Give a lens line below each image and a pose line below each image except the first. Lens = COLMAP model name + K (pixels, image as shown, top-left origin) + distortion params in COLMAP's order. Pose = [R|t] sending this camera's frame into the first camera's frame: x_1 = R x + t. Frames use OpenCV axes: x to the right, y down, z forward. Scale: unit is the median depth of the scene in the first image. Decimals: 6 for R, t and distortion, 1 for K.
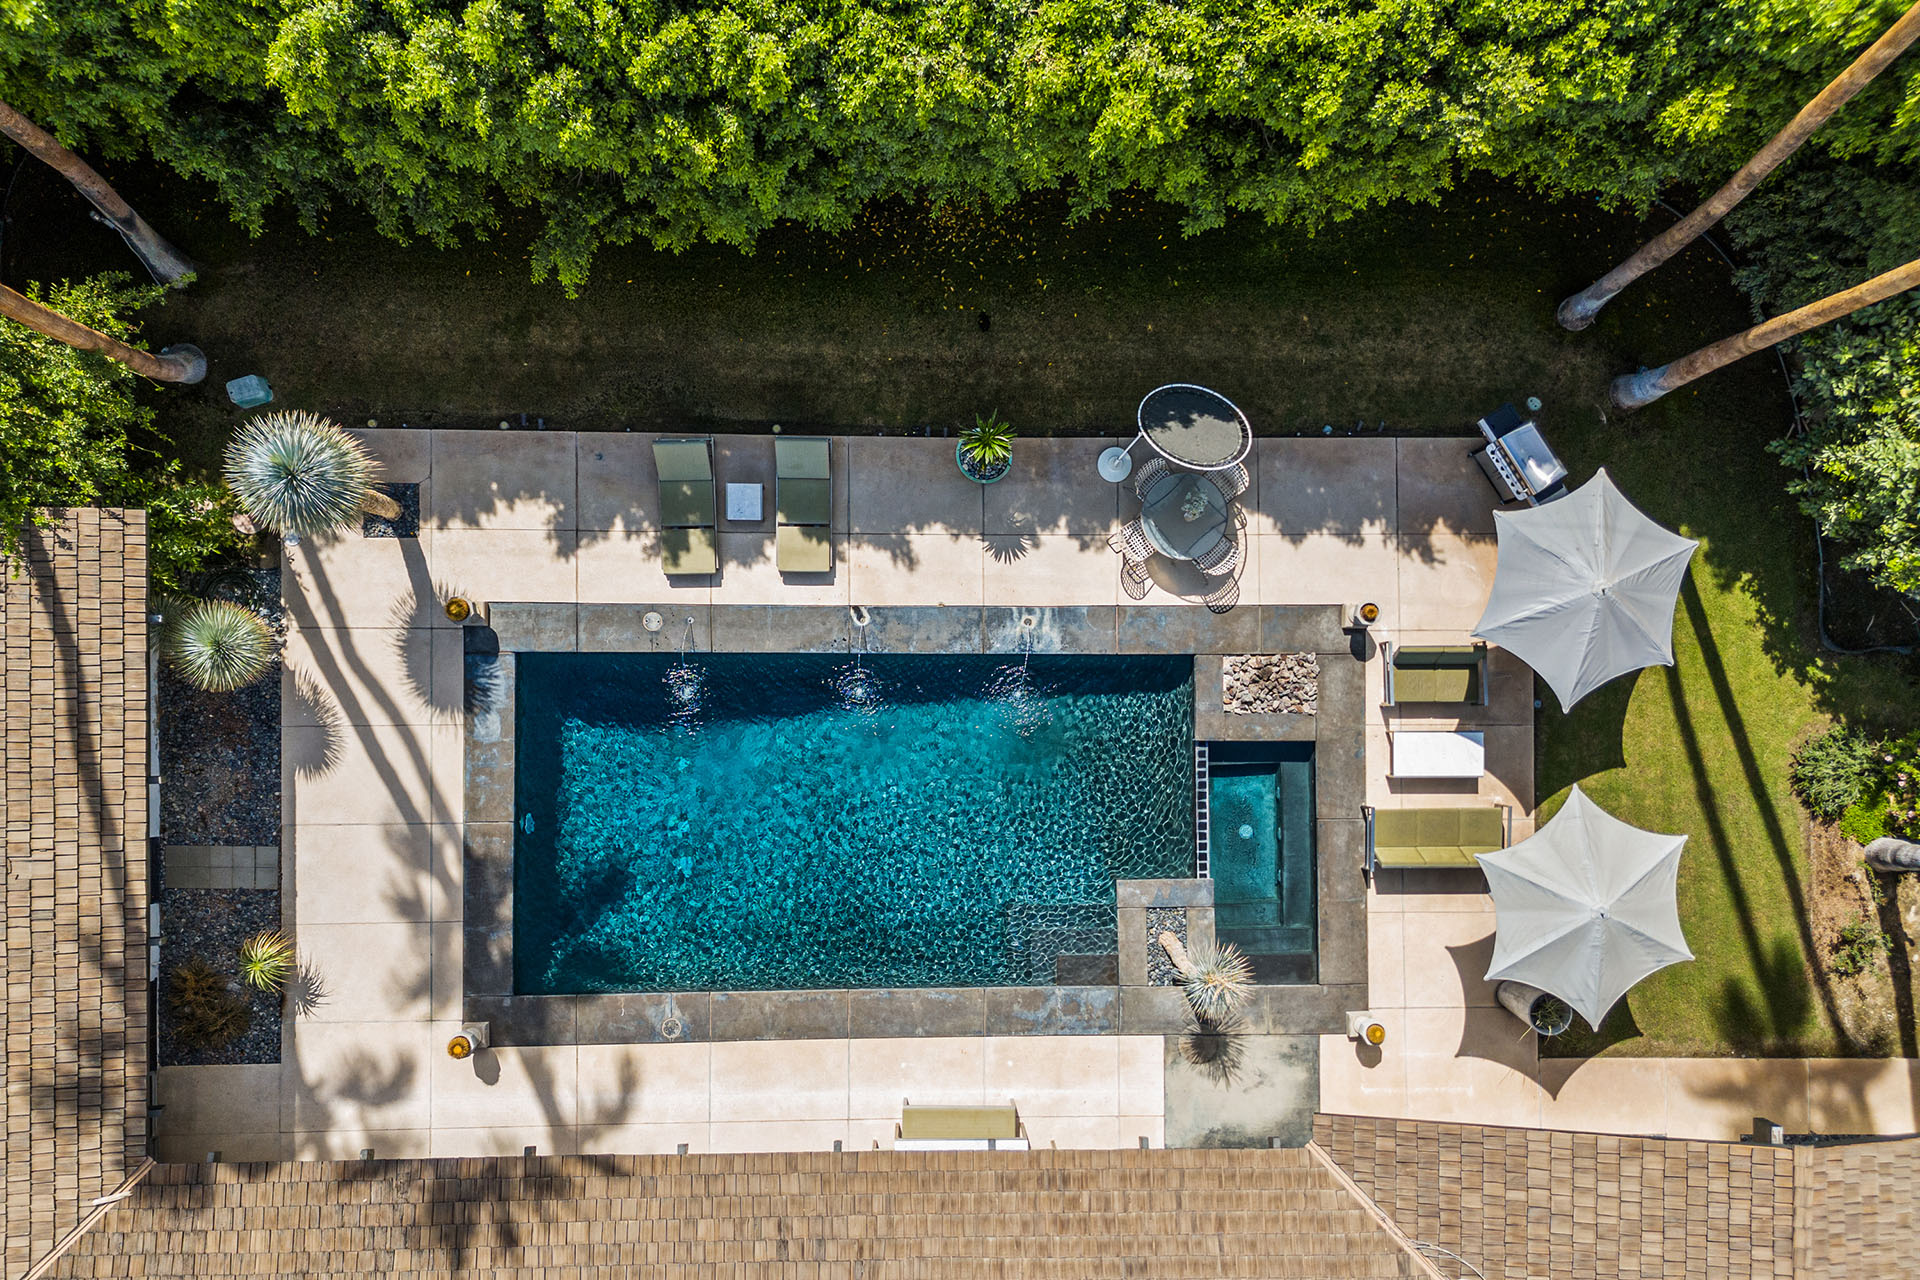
lens RADIAL K [[1352.8, 0, 951.5], [0, 1352.8, 646.8], [0, 0, 1]] dist [0.006505, 0.000157]
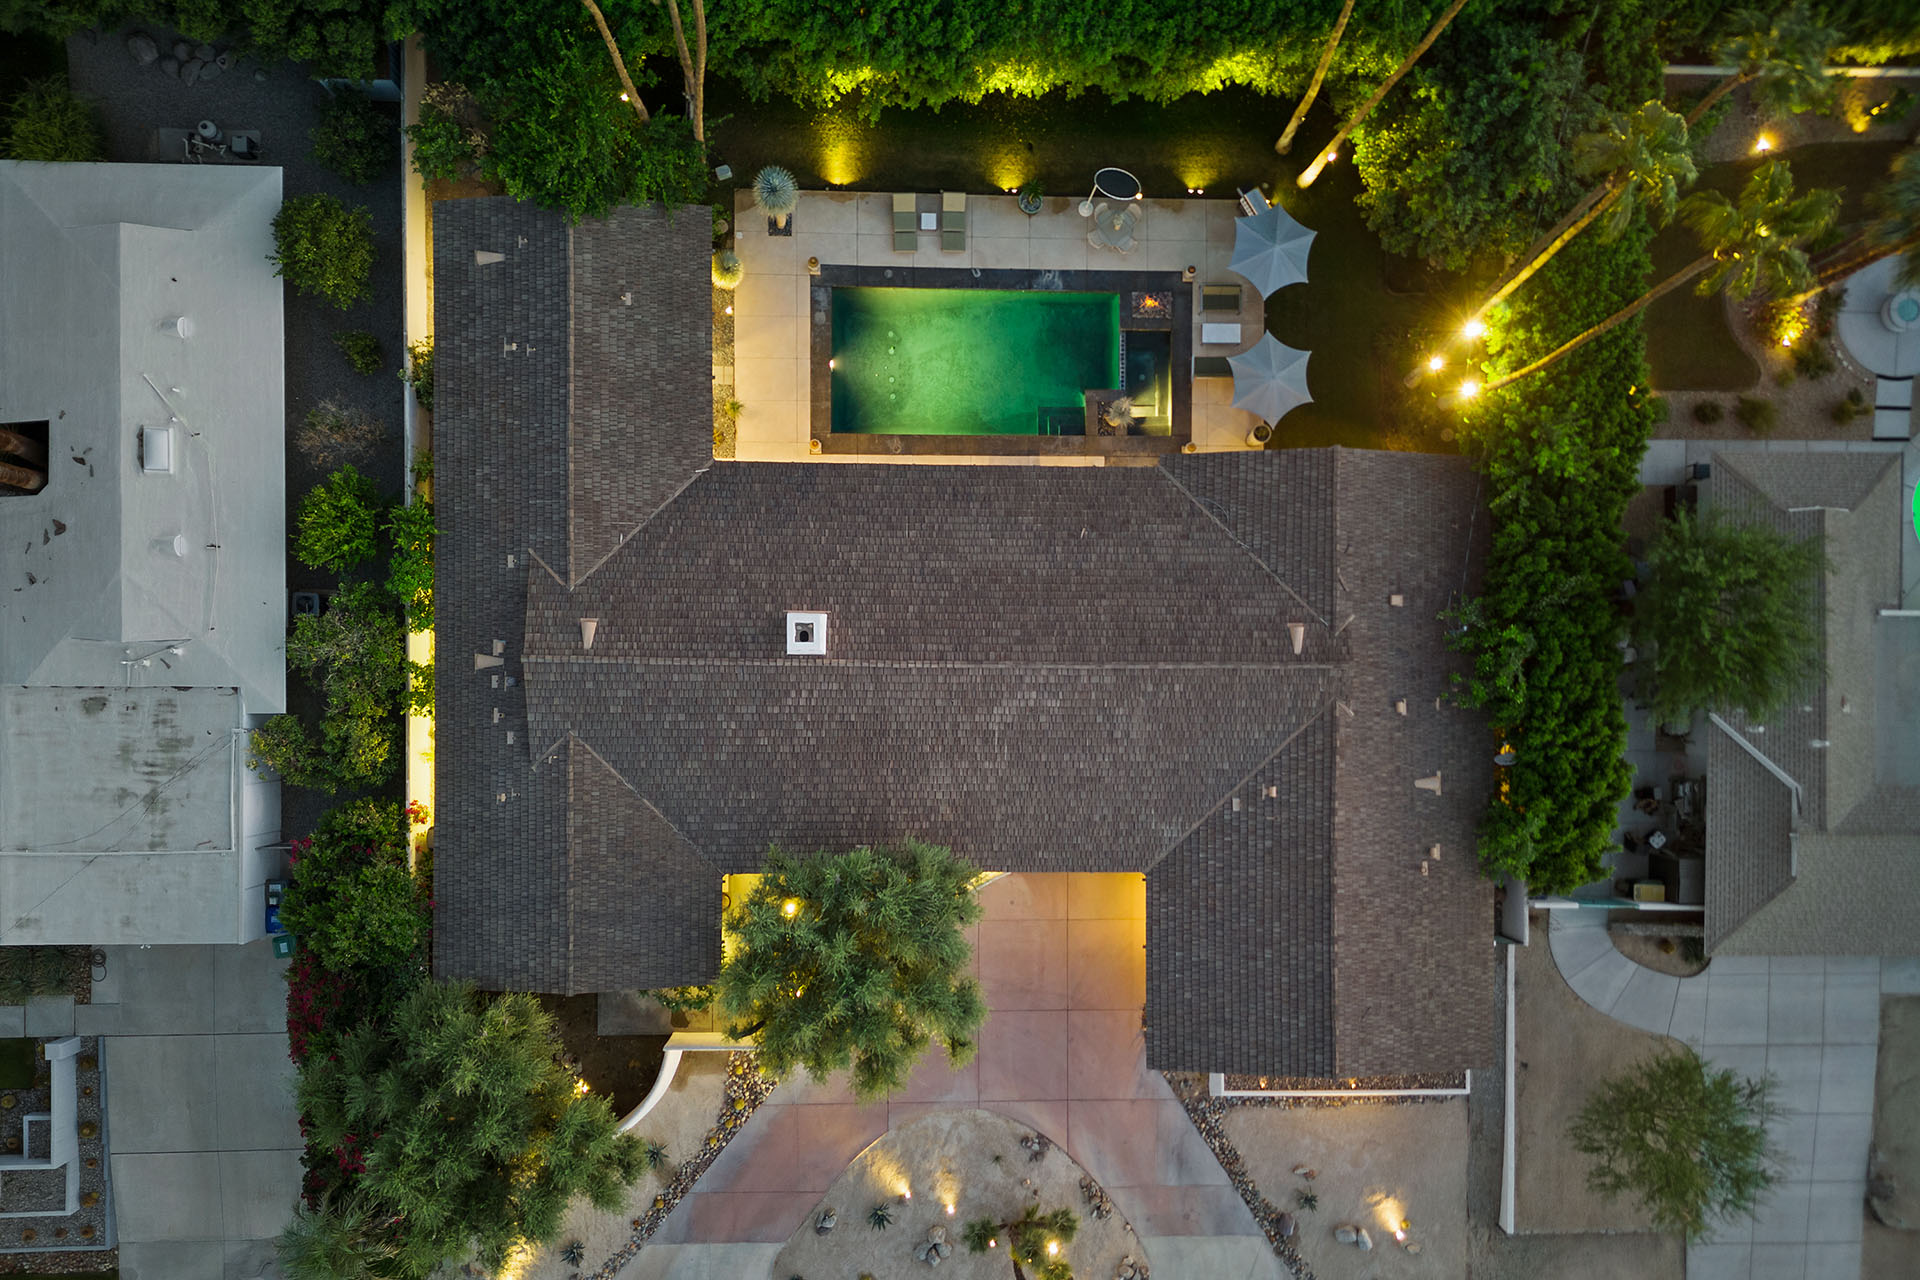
lens RADIAL K [[1310.0, 0, 960.0], [0, 1310.0, 640.0], [0, 0, 1]] dist [0.020519, -0.002882]
pose [[0.999887, 0.005512, 0.013999, -0.123464], [-0.005948, 0.999493, 0.031286, 0.532698], [-0.013820, -0.031366, 0.999412, -1.272023]]
